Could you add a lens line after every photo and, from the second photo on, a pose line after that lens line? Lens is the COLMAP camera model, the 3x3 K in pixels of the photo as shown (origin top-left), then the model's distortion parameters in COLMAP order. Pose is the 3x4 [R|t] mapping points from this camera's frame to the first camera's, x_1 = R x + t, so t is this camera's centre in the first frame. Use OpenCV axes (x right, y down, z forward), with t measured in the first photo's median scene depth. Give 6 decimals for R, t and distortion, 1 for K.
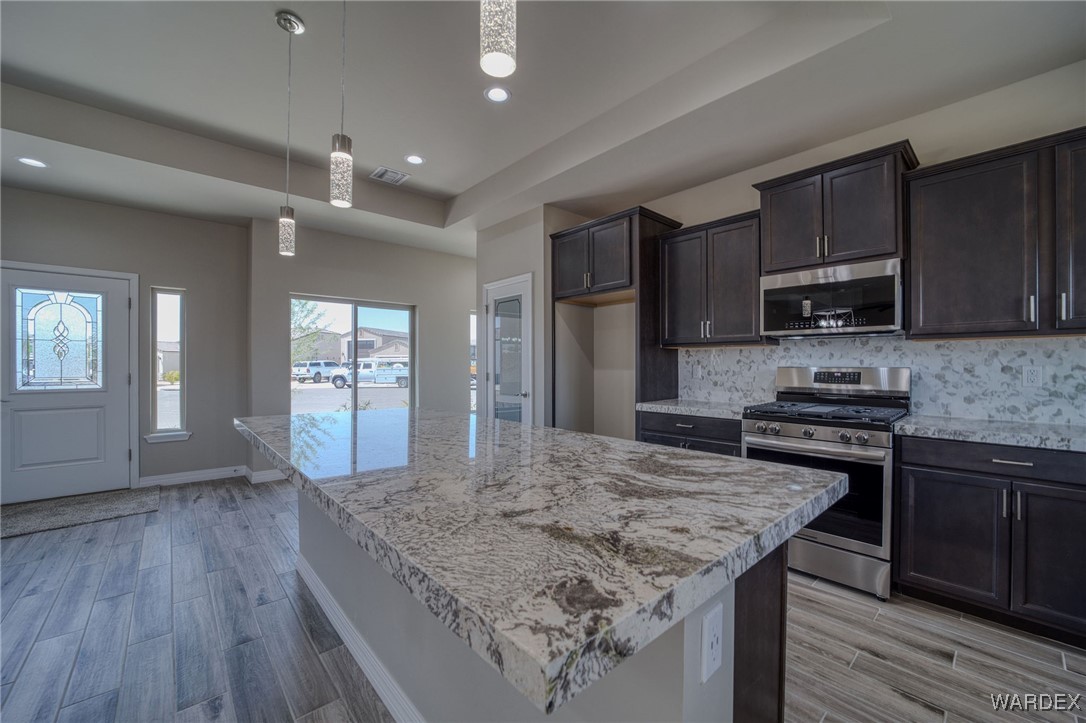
lens RADIAL K [[432.0, 0, 547.9], [0, 432.0, 364.8], [0, 0, 1]] dist [-0.038442, 0.008842]
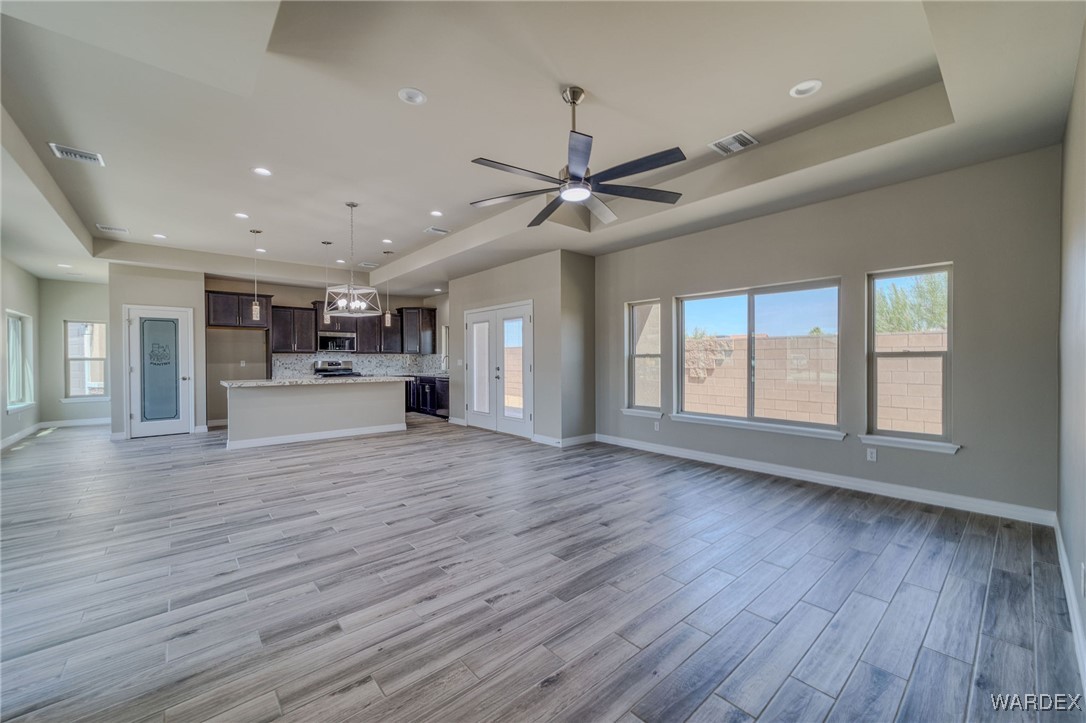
lens RADIAL K [[424.6, 0, 541.2], [0, 424.6, 362.2], [0, 0, 1]] dist [-0.001806, -0.000068]
pose [[0.021656, -0.006675, 0.999743, -2.600928], [0.004738, 0.999967, 0.006574, -0.000153], [-0.999754, 0.004594, 0.021687, -0.687007]]
